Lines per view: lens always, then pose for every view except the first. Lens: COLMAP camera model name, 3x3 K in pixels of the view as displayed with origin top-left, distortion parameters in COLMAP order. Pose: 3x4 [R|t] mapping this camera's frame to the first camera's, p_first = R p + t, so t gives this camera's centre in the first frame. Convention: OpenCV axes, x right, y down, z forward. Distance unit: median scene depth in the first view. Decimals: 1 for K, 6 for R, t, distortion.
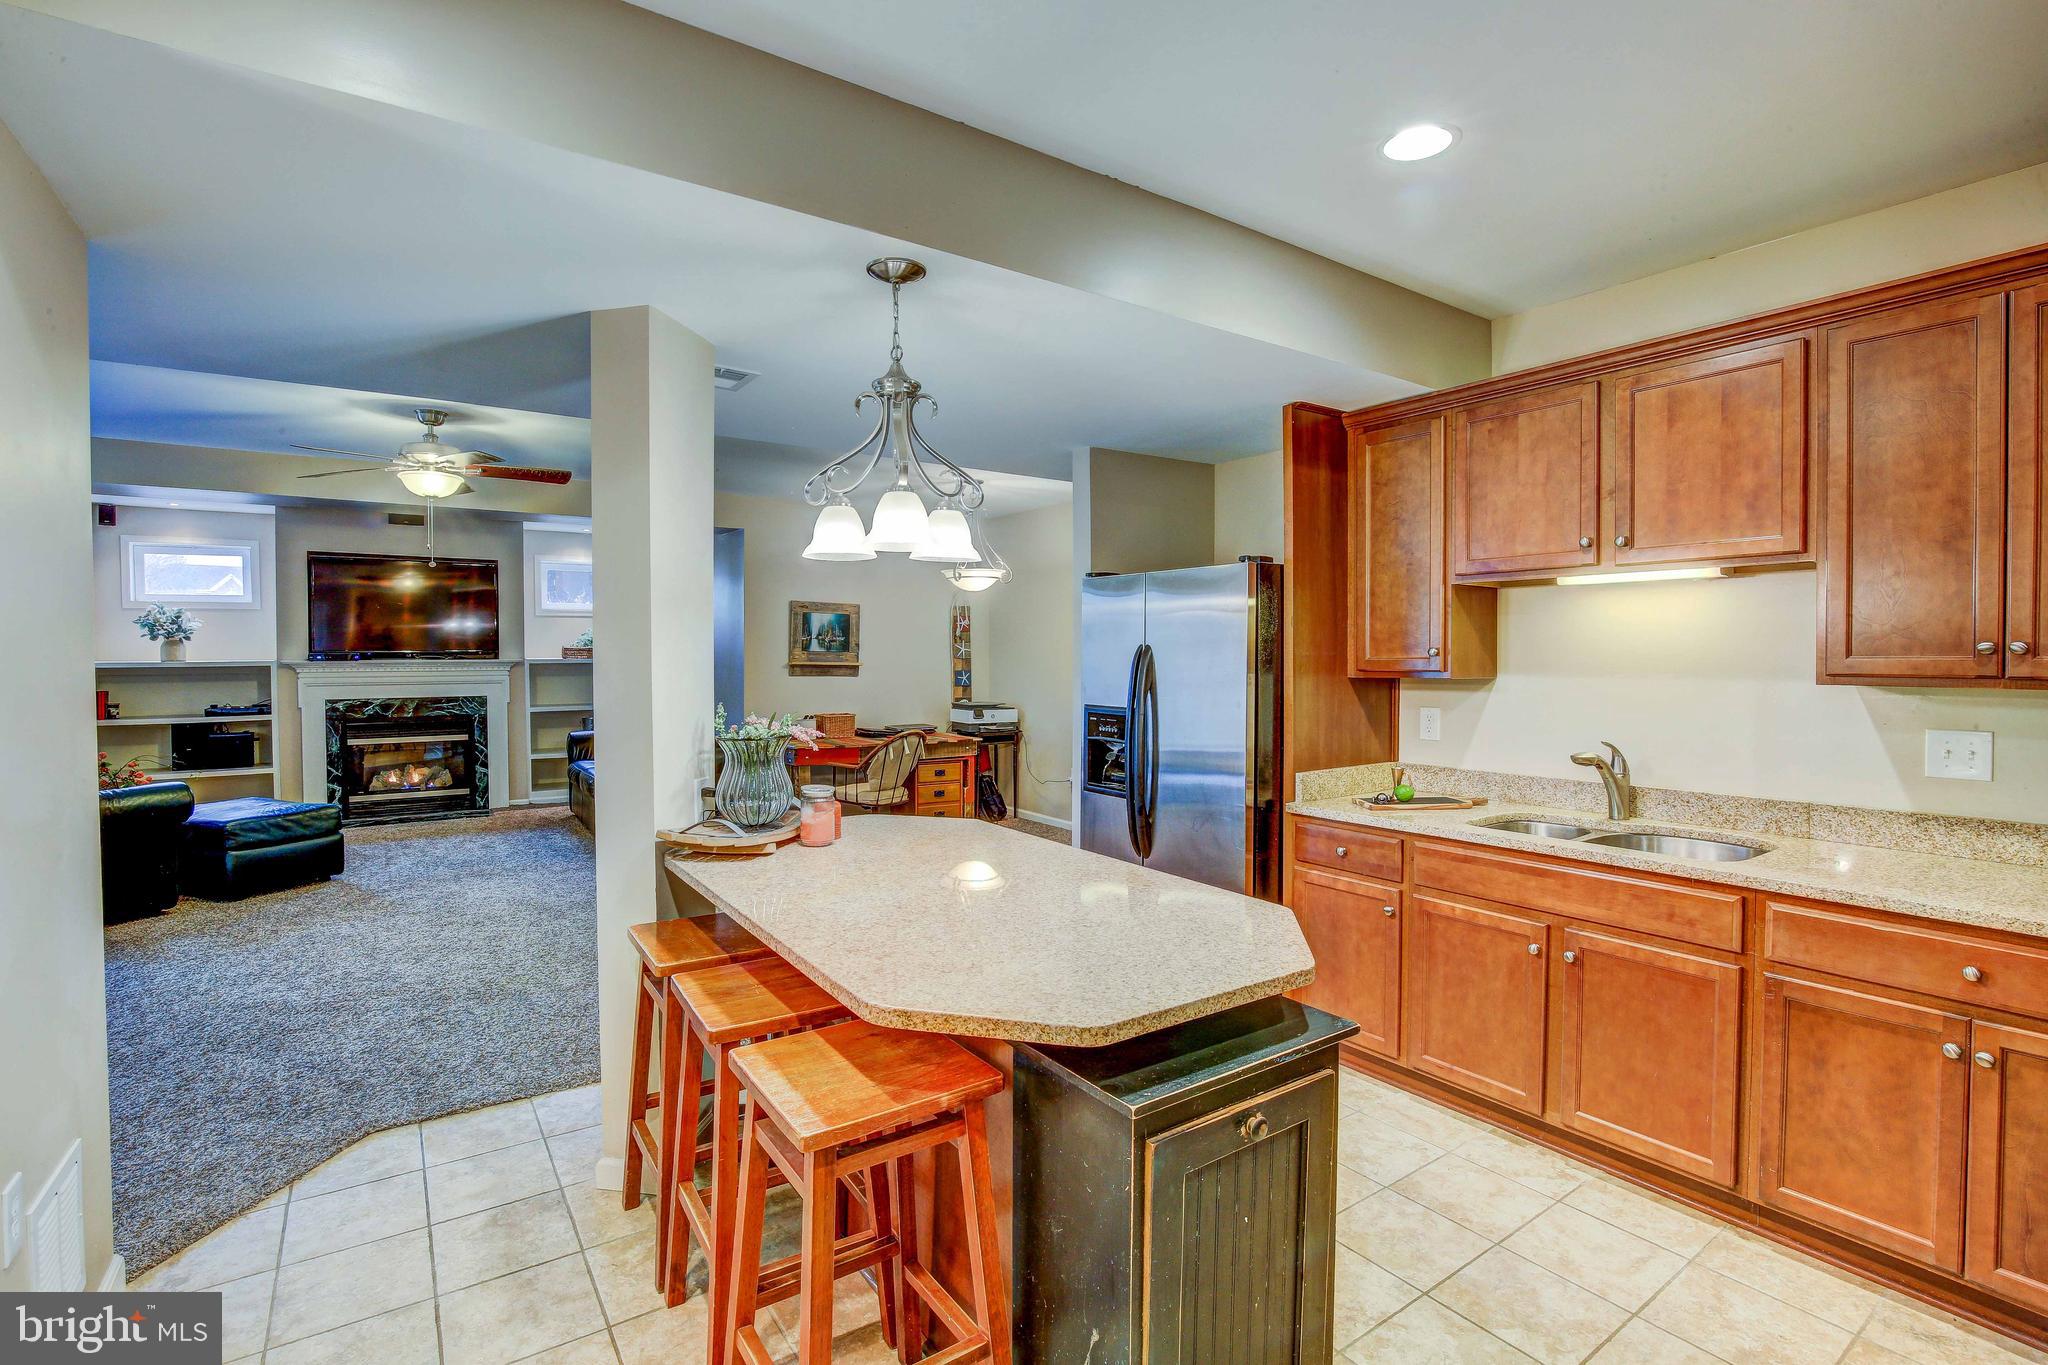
lens RADIAL K [[935.7, 0, 1022.7], [0, 935.7, 675.7], [0, 0, 1]] dist [-0.012549, -0.000500]
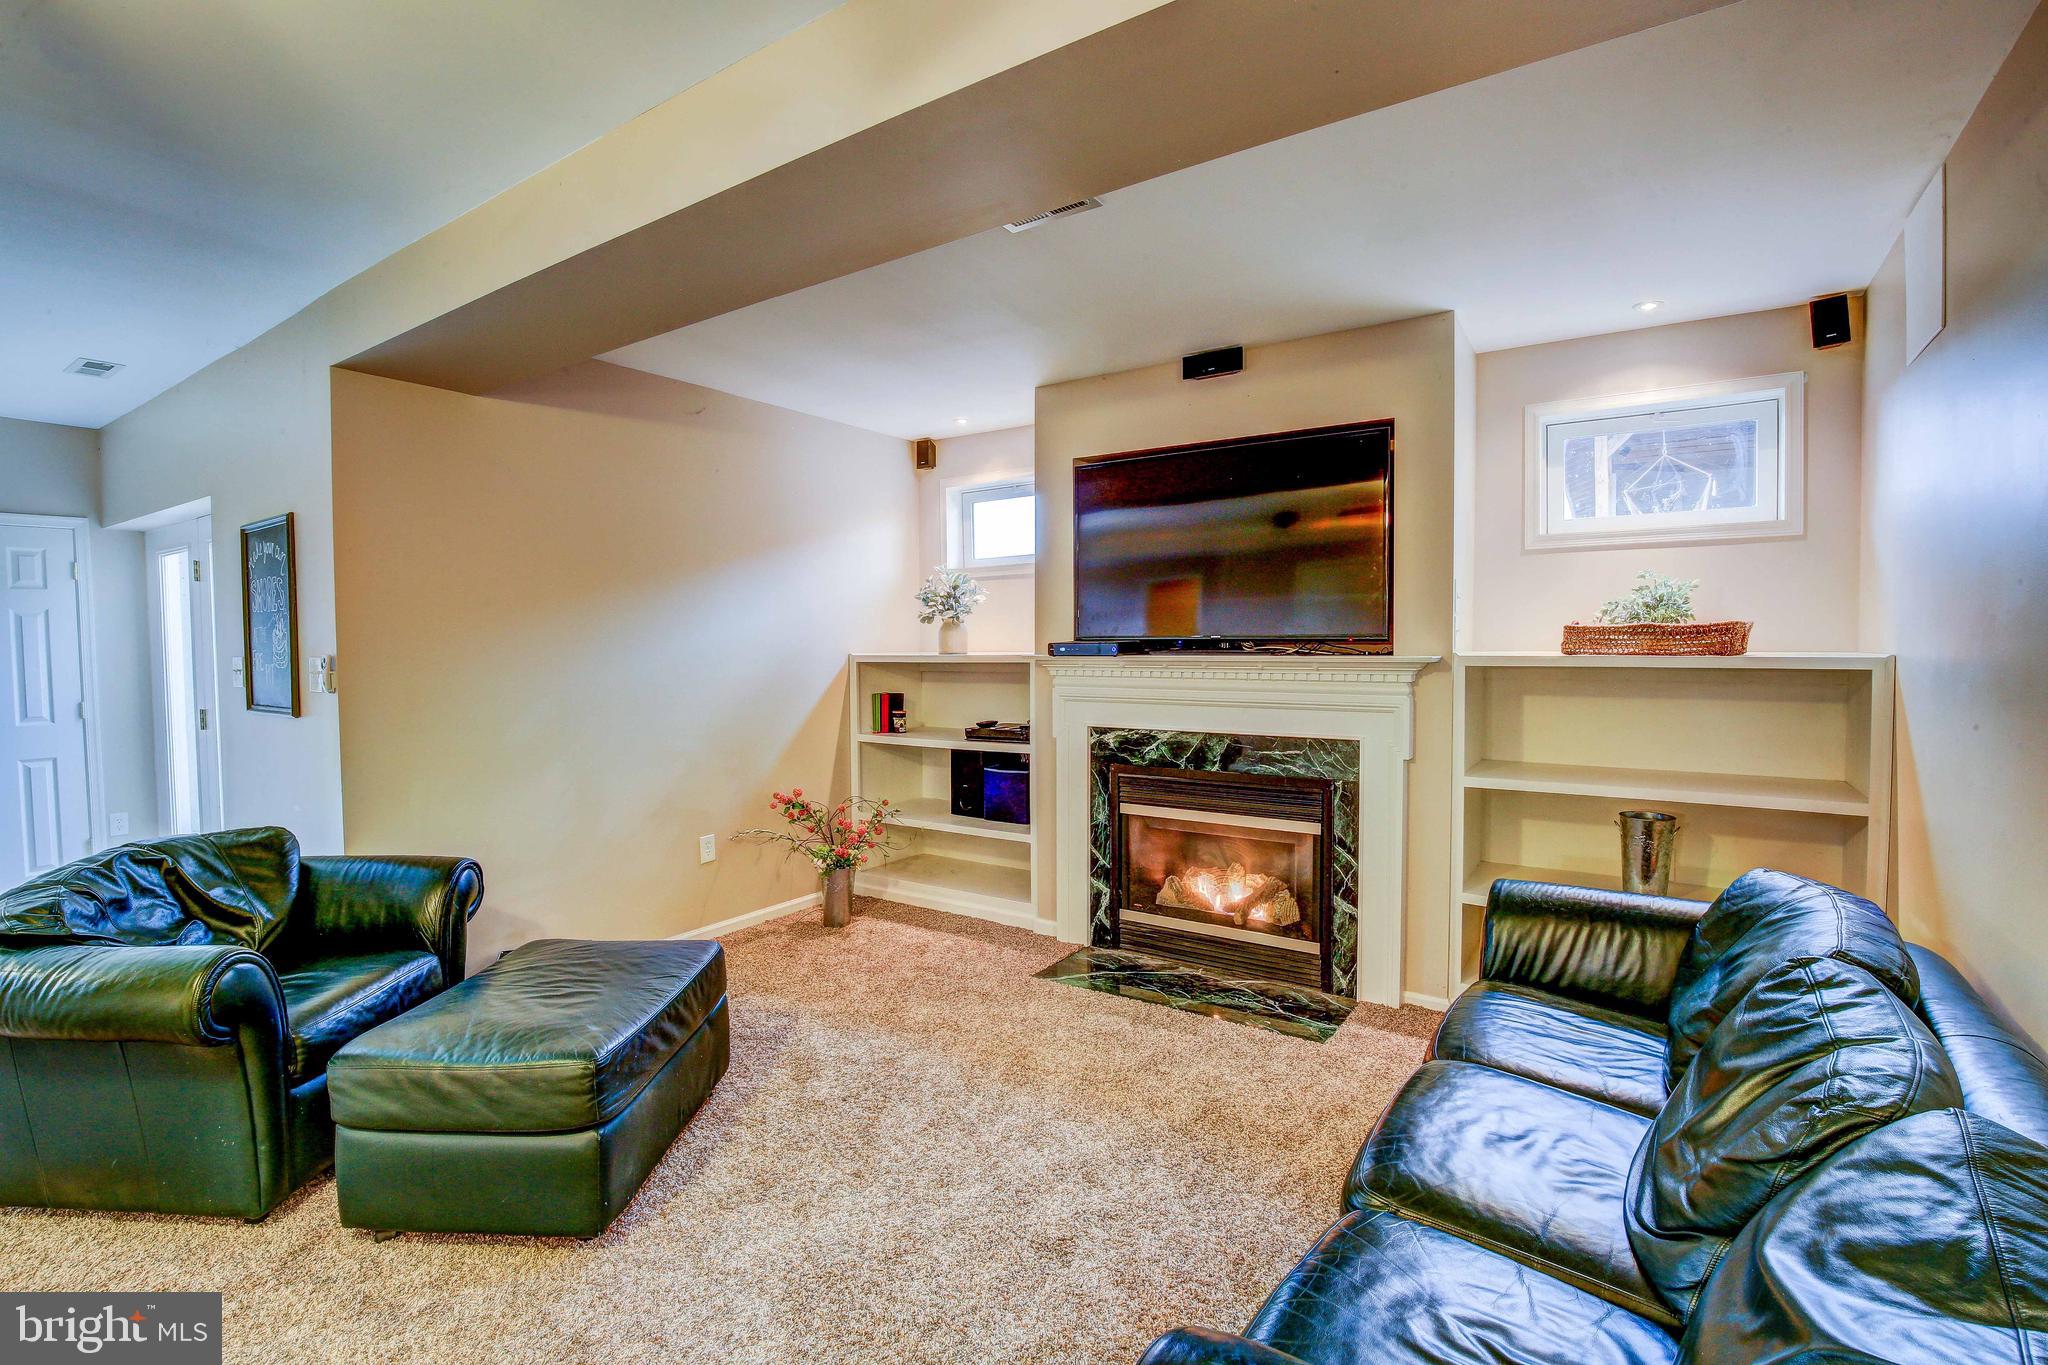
lens RADIAL K [[935.7, 0, 1022.2], [0, 935.7, 673.1], [0, 0, 1]] dist [-0.012549, -0.000500]
pose [[0.344886, 0.033478, -0.938047, -0.239934], [-0.015704, 0.999430, 0.029895, -0.021331], [0.938513, 0.004421, 0.345215, 0.754157]]
